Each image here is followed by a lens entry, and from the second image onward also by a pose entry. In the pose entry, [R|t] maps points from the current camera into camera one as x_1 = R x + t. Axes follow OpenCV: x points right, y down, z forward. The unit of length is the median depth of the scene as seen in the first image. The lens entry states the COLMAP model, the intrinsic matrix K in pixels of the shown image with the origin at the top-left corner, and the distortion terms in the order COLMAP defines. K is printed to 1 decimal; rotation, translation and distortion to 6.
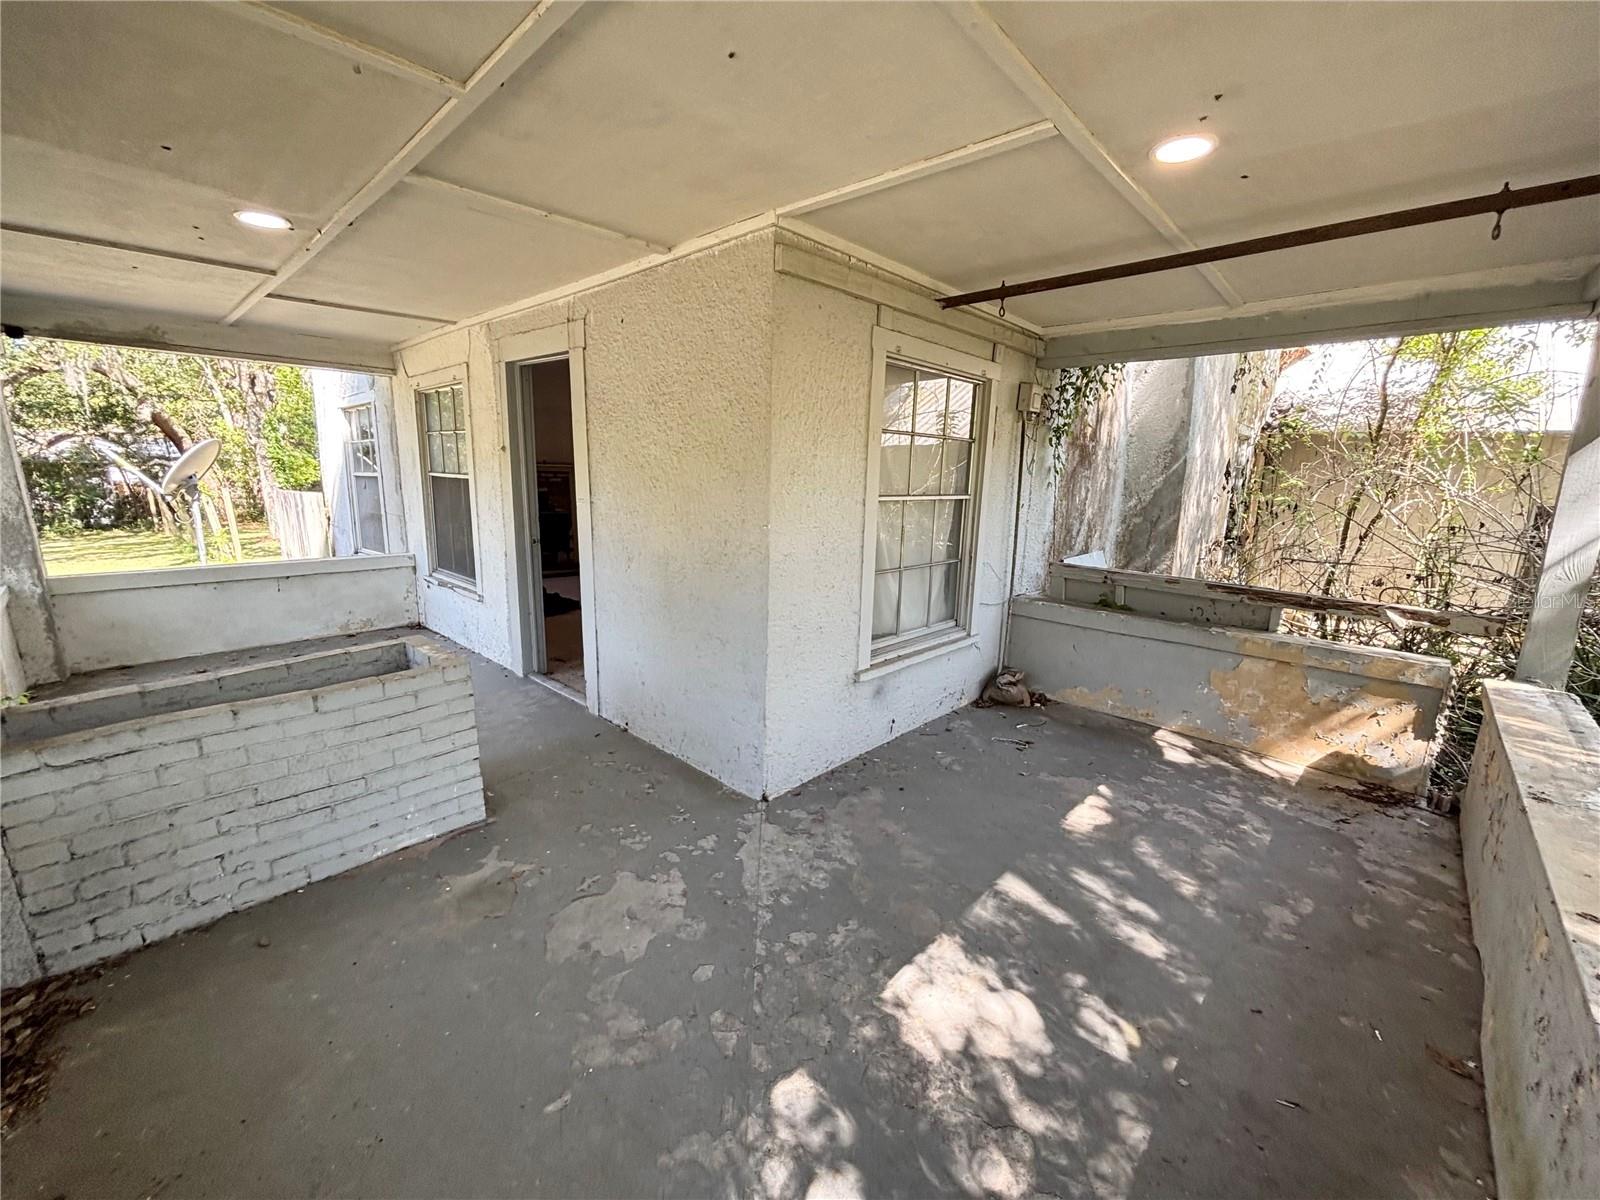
lens RADIAL K [[643.8, 0, 800.4], [0, 643.8, 598.0], [0, 0, 1]] dist [0.000082, -0.000243]
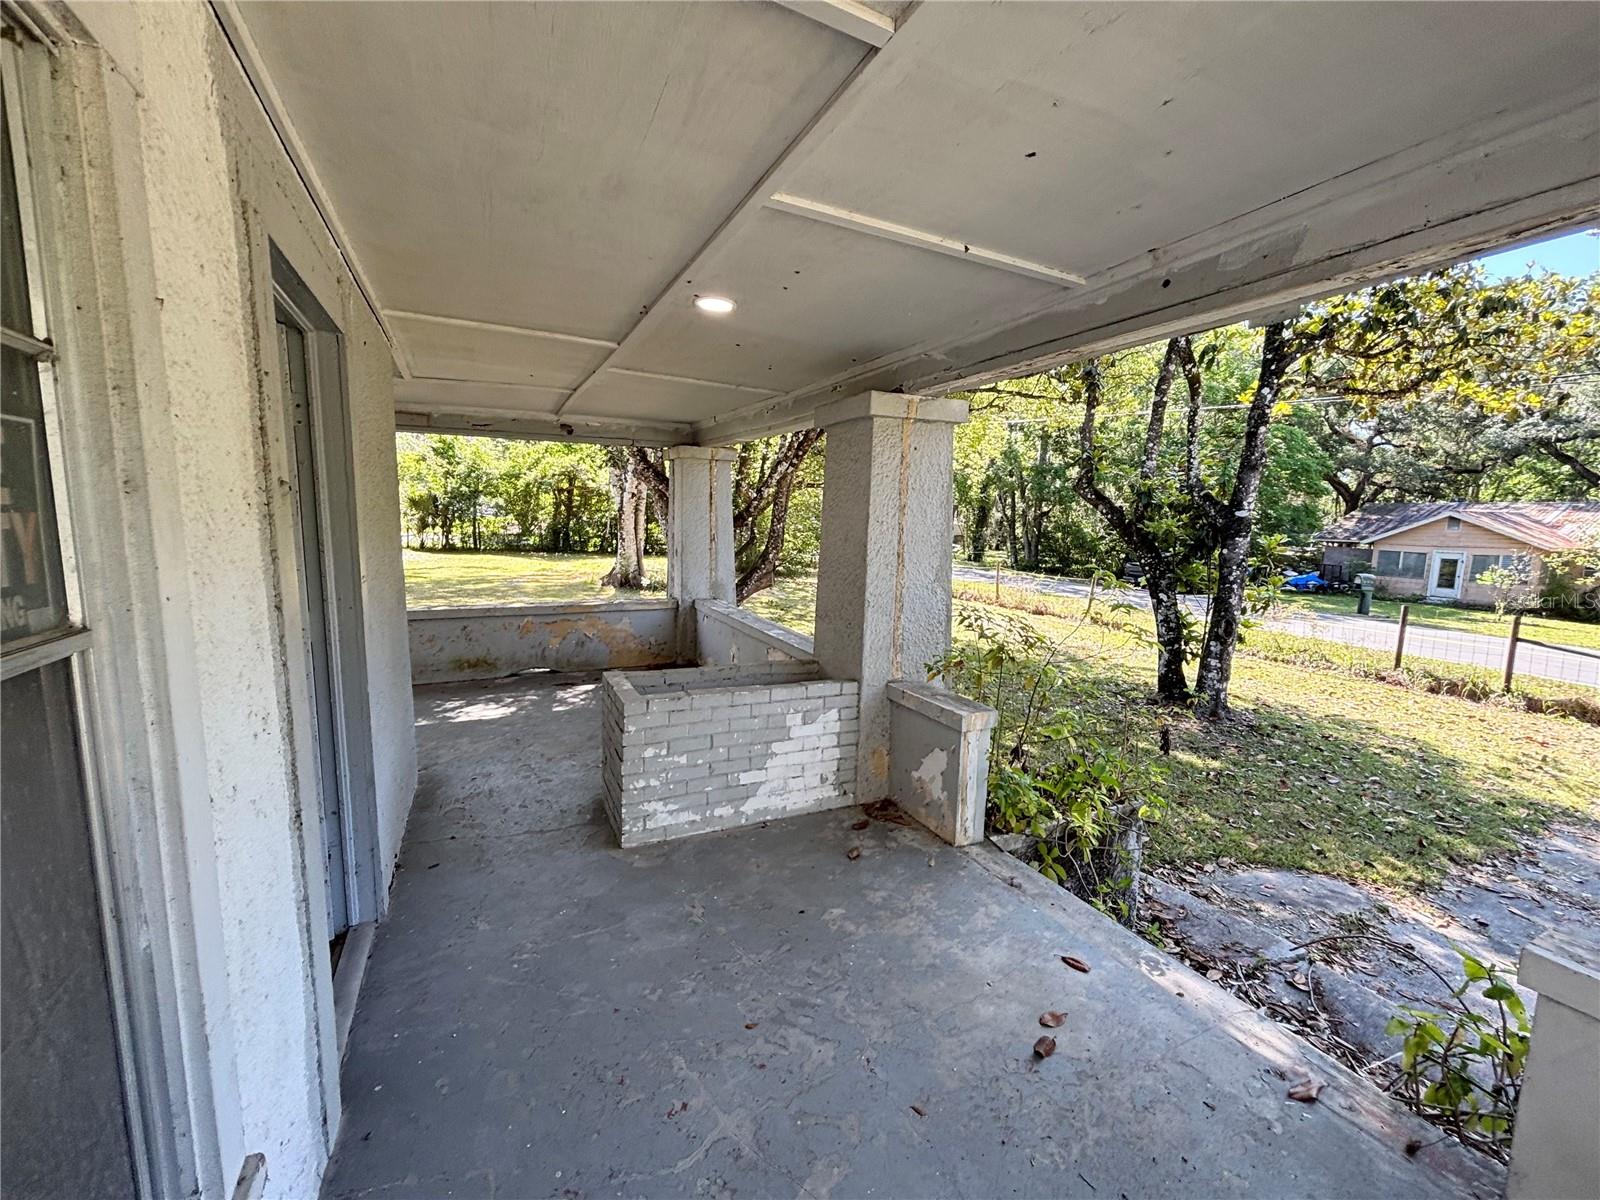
lens RADIAL K [[643.8, 0, 800.8], [0, 643.8, 604.9], [0, 0, 1]] dist [0.000082, -0.000243]
pose [[-0.935100, -0.092793, 0.342020, -1.991895], [0.020506, 0.949325, 0.313626, -0.653420], [-0.353790, 0.300286, -0.885811, 2.965572]]
